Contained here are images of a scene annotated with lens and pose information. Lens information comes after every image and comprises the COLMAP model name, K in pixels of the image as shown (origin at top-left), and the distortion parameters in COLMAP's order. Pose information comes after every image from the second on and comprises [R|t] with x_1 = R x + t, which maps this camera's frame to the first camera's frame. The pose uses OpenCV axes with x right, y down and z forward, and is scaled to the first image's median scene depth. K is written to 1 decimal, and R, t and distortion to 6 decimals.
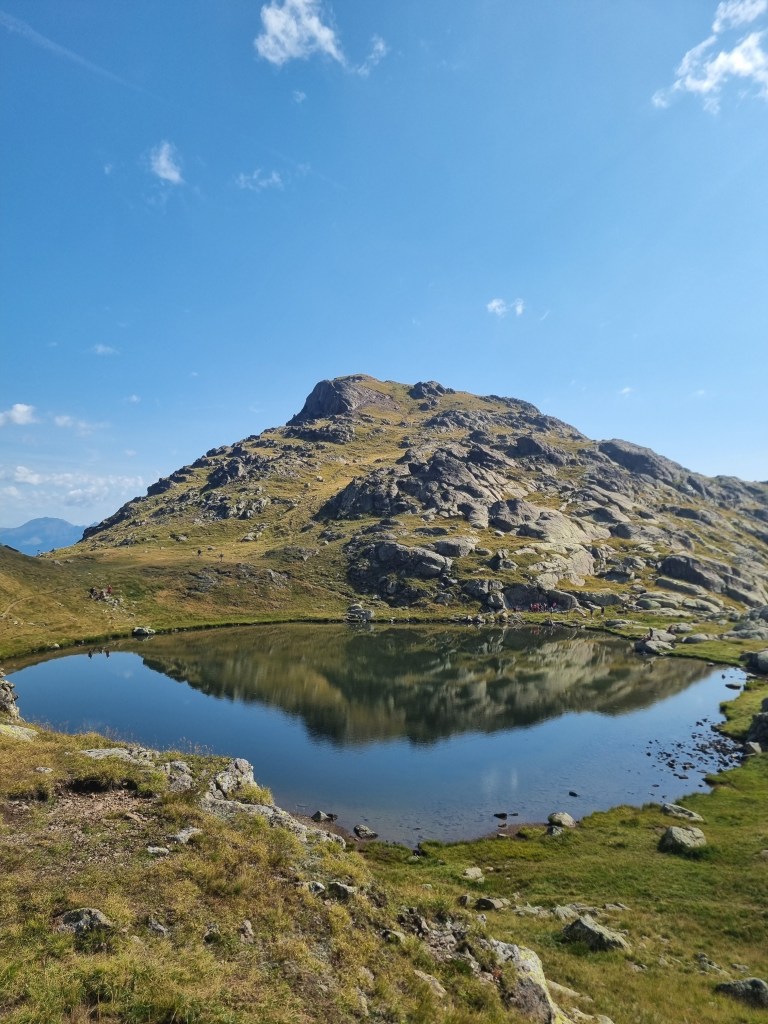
lens RADIAL K [[758.4, 0, 384.0], [0, 758.4, 512.0], [0, 0, 1]] dist [0.034852, 0.000999]
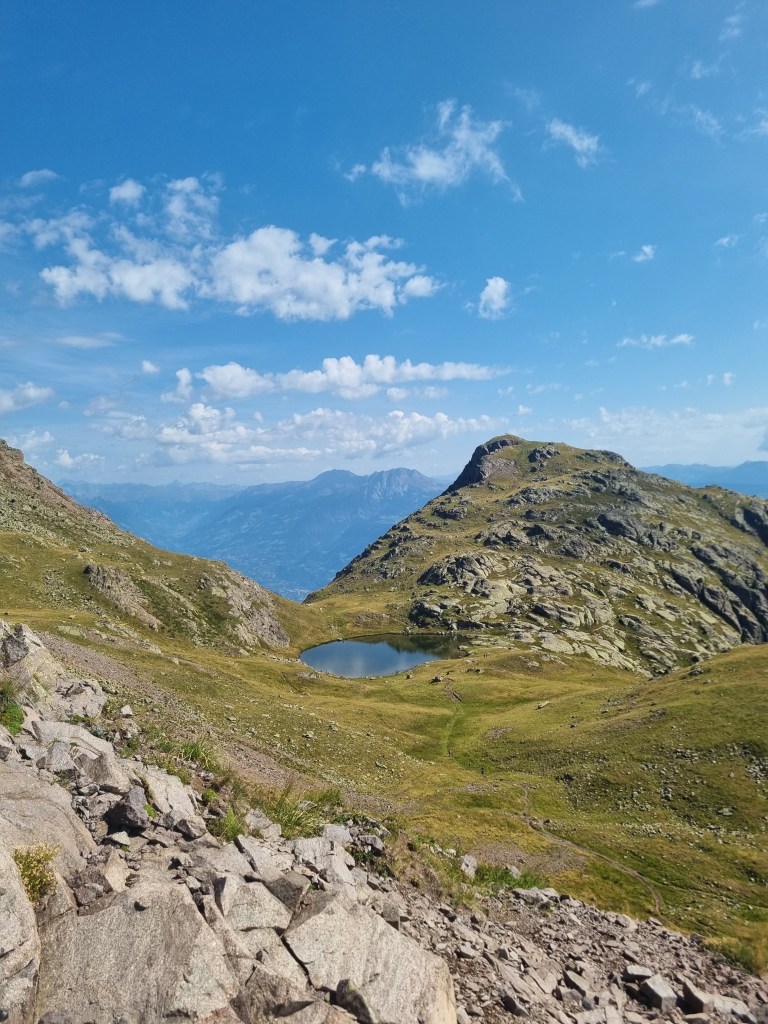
lens RADIAL K [[758.4, 0, 384.0], [0, 758.4, 512.0], [0, 0, 1]] dist [0.034852, 0.000999]
pose [[0.938097, -0.039586, -0.344102, 0.737968], [0.065878, 0.995705, 0.065049, -0.427308], [0.340049, -0.083691, 0.936676, -1.460525]]
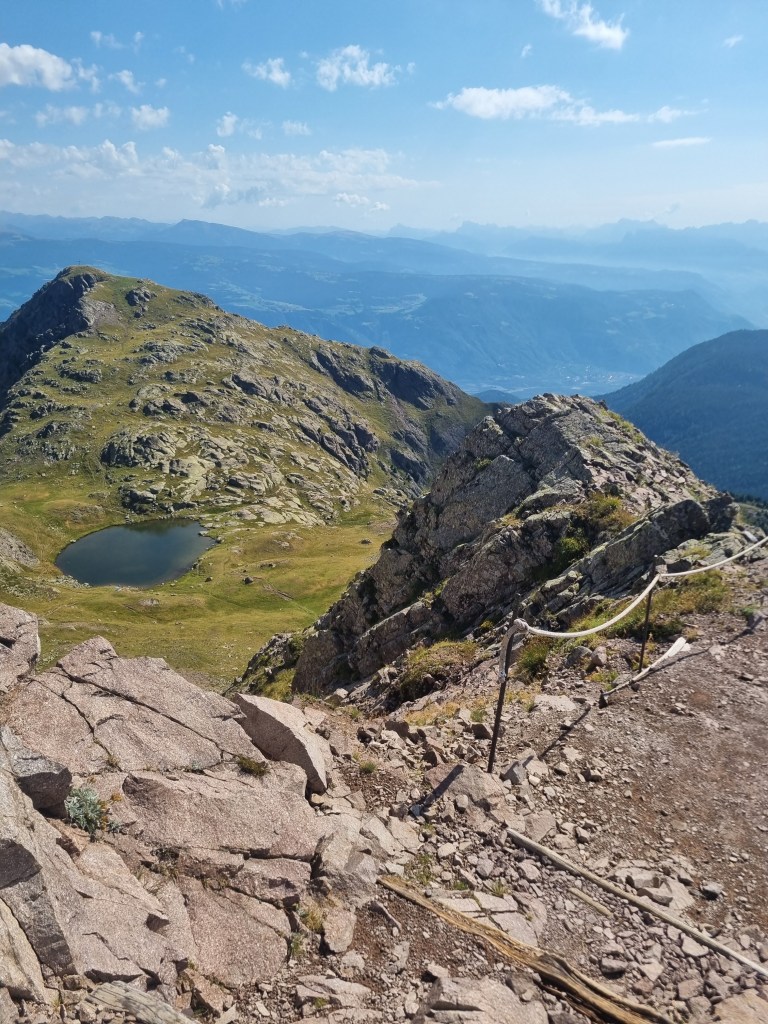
lens RADIAL K [[758.4, 0, 384.0], [0, 758.4, 512.0], [0, 0, 1]] dist [0.034852, 0.000999]
pose [[0.944585, -0.115414, 0.307310, 0.003465], [-0.011568, 0.923872, 0.382526, -0.923565], [-0.328064, -0.364883, 0.871341, -1.777121]]
